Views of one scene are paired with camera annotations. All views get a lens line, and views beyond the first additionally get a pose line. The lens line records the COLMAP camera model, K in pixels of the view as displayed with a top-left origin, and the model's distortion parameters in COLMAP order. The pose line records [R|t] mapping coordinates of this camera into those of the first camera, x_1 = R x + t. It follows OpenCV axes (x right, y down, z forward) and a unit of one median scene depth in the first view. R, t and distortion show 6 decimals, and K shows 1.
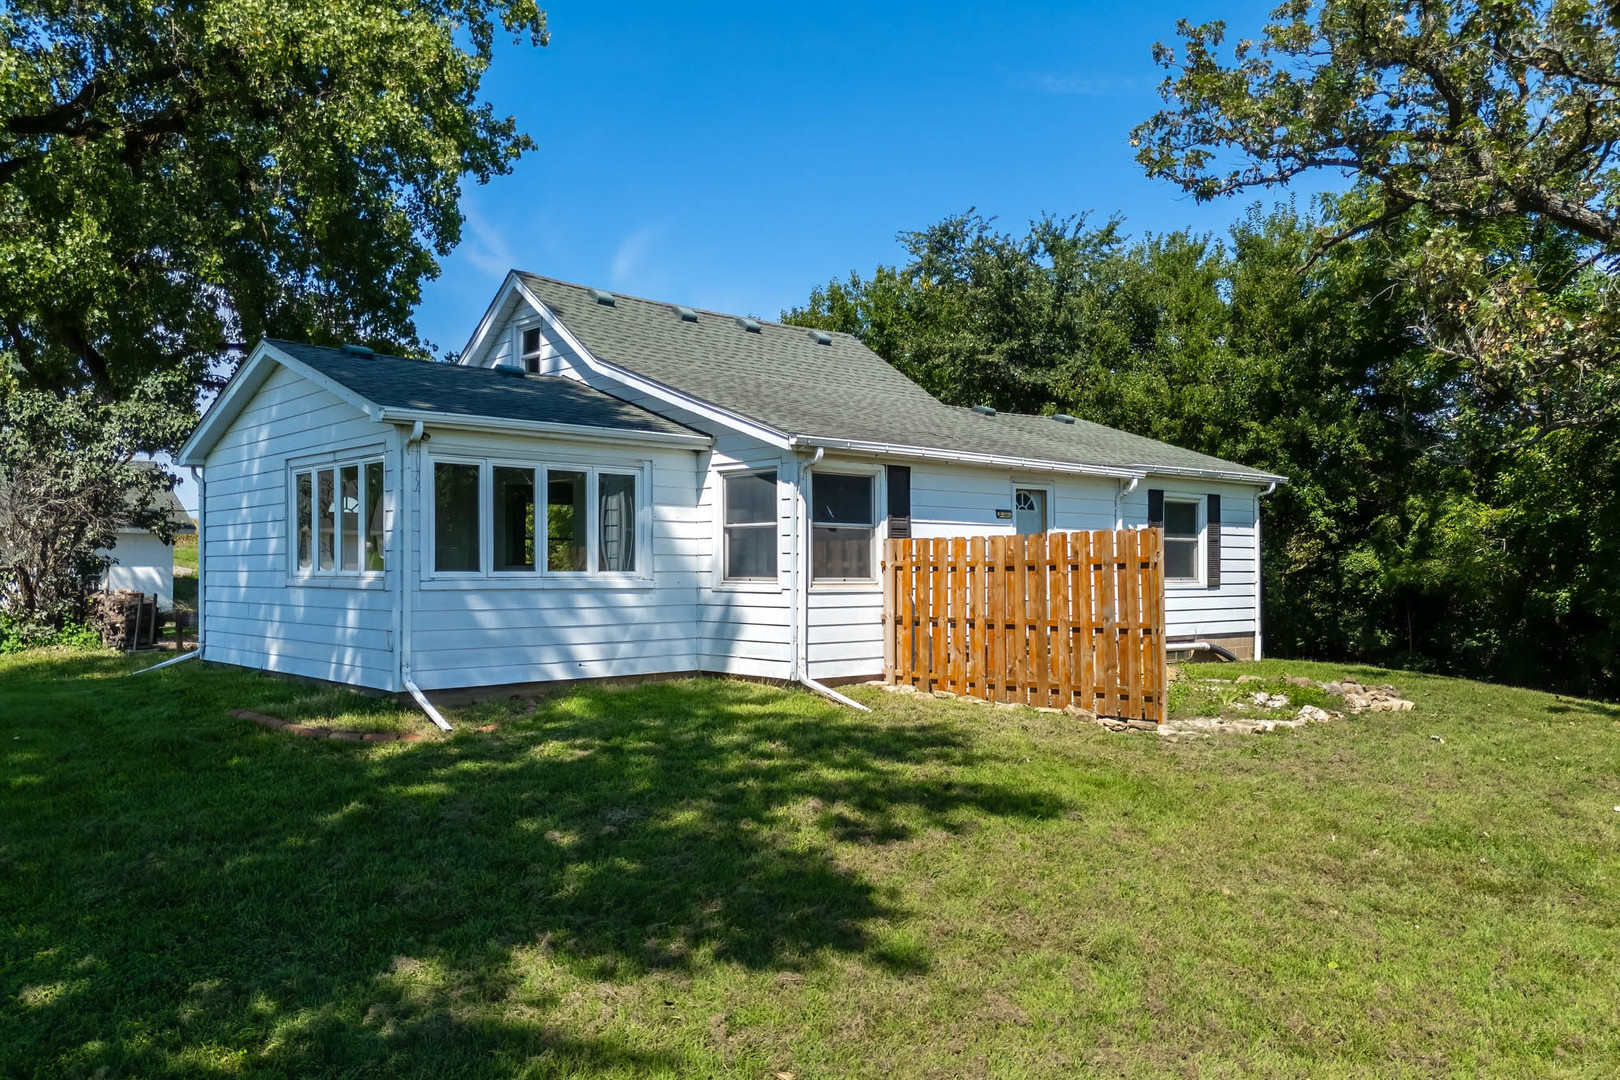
lens RADIAL K [[1204.8, 0, 815.2], [0, 1204.8, 546.8], [0, 0, 1]] dist [0.063858, -0.051319]
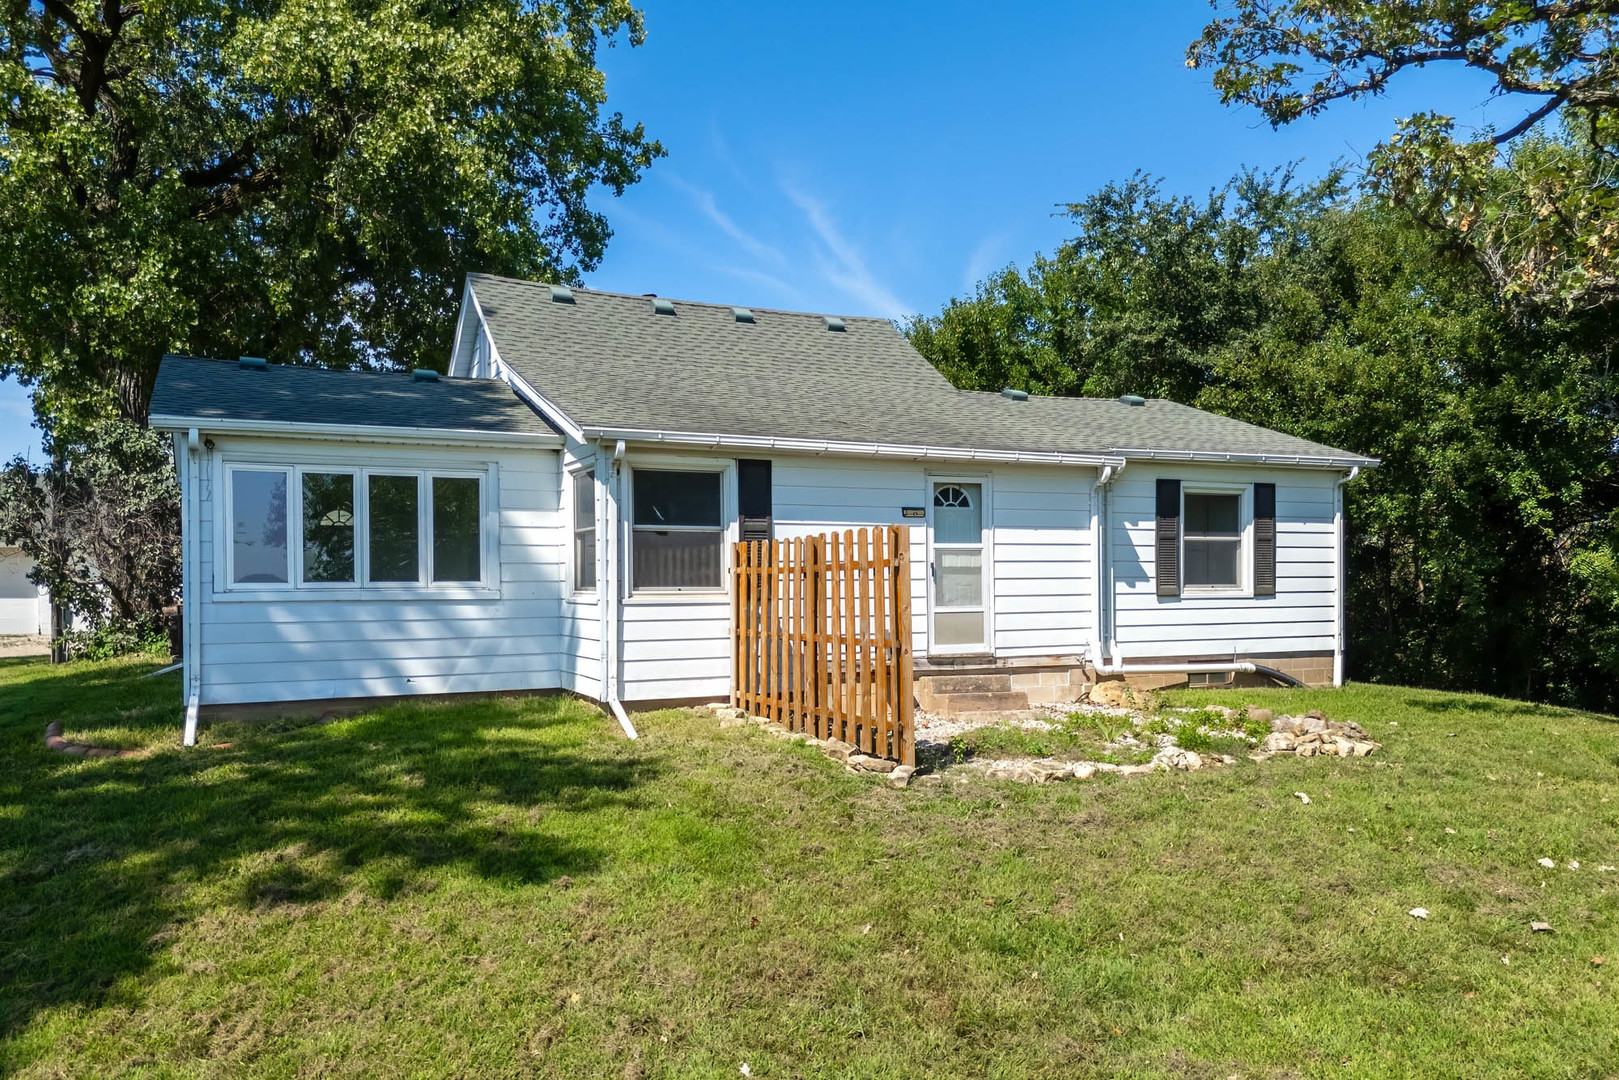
lens RADIAL K [[1204.1, 0, 852.8], [0, 1204.1, 583.9], [0, 0, 1]] dist [0.063858, -0.051319]
pose [[0.960331, -0.006261, -0.278791, 0.291582], [0.012396, 0.999718, 0.020247, 0.005006], [0.278586, -0.022900, 0.960138, 0.134083]]
